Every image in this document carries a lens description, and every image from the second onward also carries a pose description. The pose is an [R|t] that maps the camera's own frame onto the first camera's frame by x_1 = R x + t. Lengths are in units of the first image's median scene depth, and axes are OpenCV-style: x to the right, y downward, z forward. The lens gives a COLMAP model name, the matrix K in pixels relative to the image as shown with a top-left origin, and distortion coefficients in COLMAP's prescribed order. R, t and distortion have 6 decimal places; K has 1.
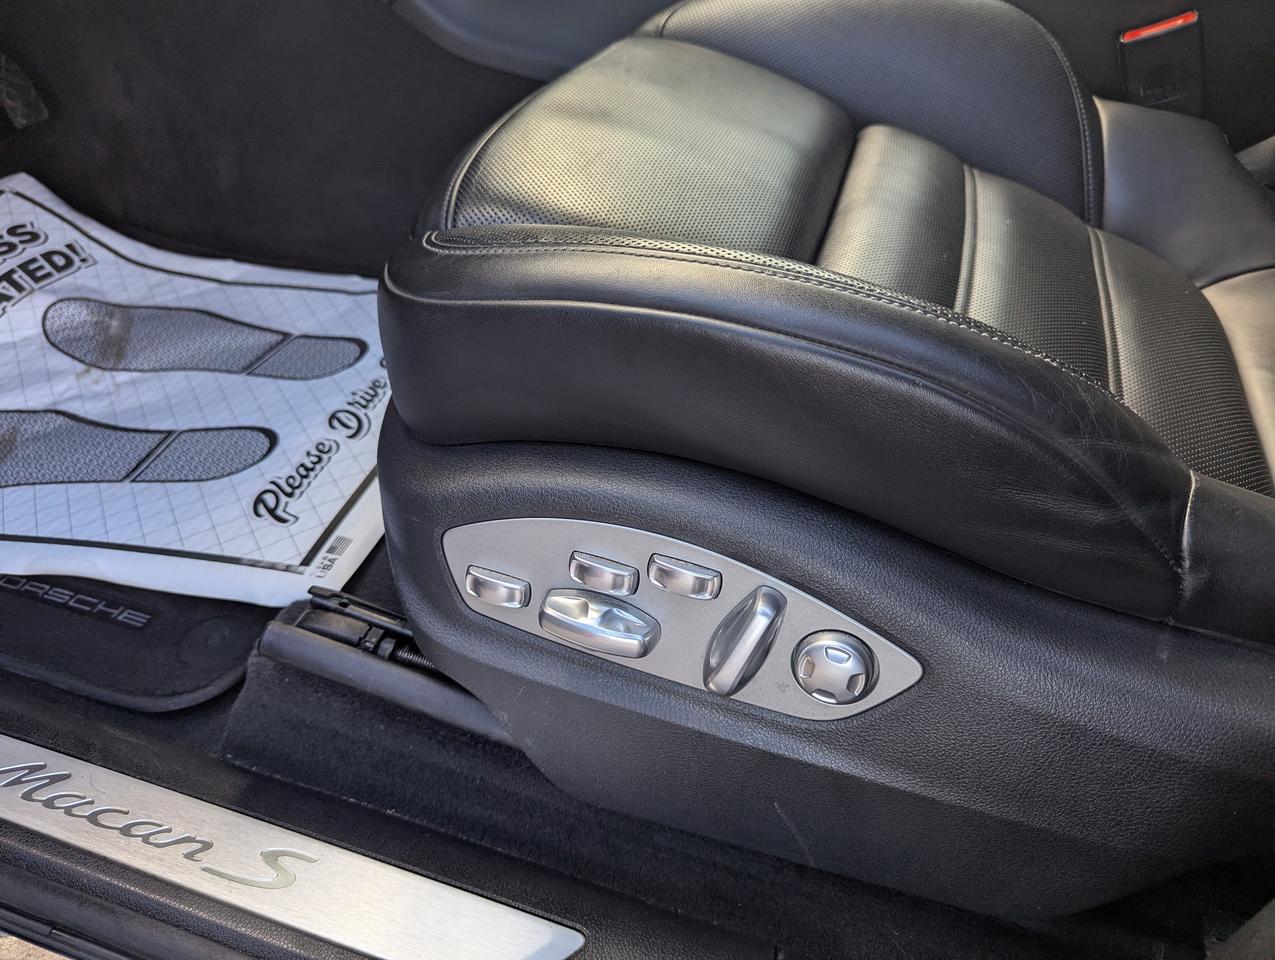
lens RADIAL K [[910.3, 0, 631.7], [0, 910.3, 481.1], [0, 0, 1]] dist [0.005934, -0.002328]
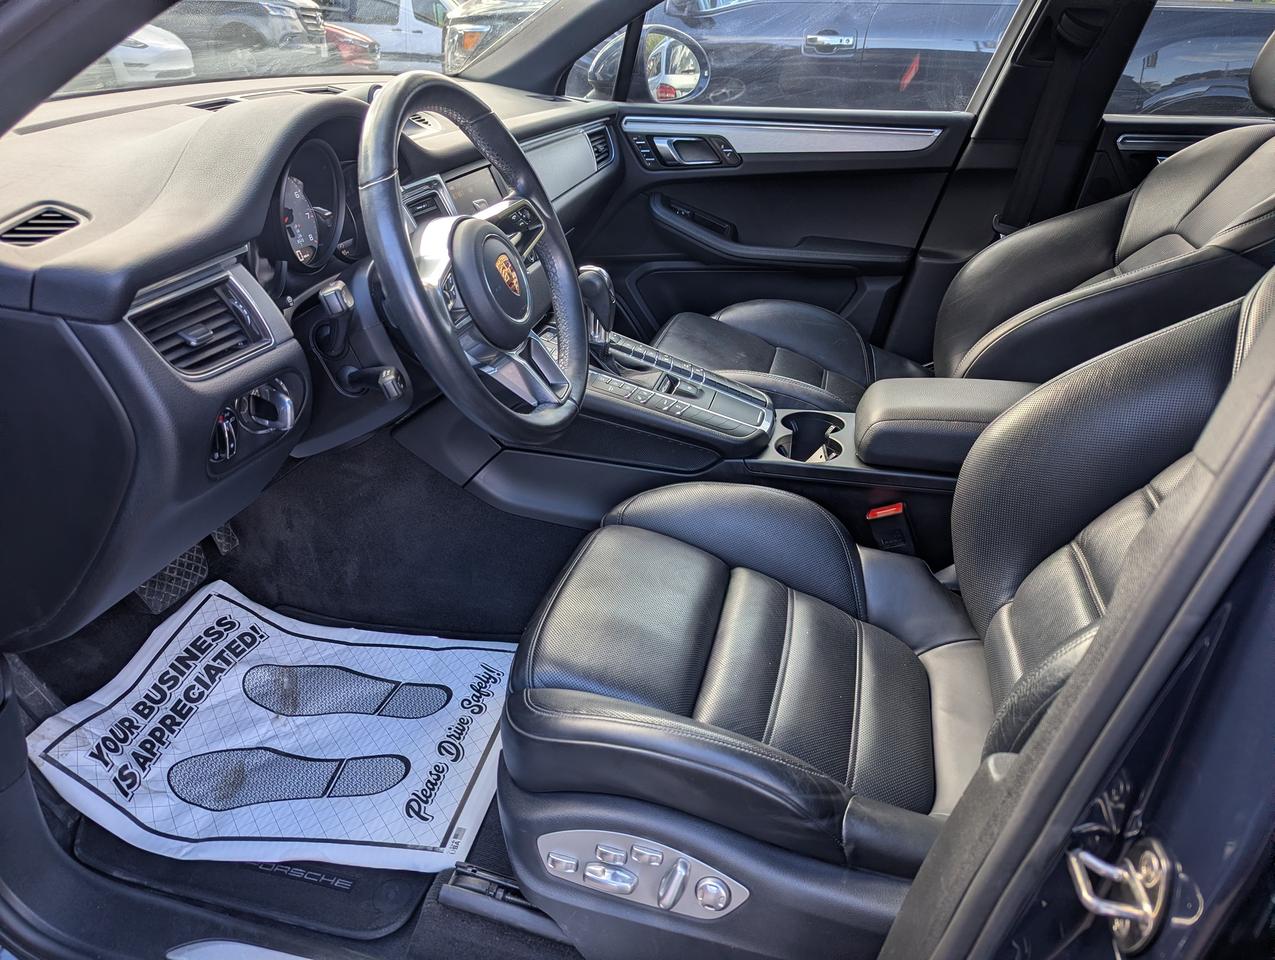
lens RADIAL K [[907.5, 0, 637.5], [0, 907.5, 480.0], [0, 0, 1]] dist [0.039301, 0.000100]
pose [[0.998074, -0.039011, 0.048229, -0.023397], [0.048163, 0.977330, -0.206172, -0.201813], [-0.039093, 0.208098, 0.977326, -0.848650]]
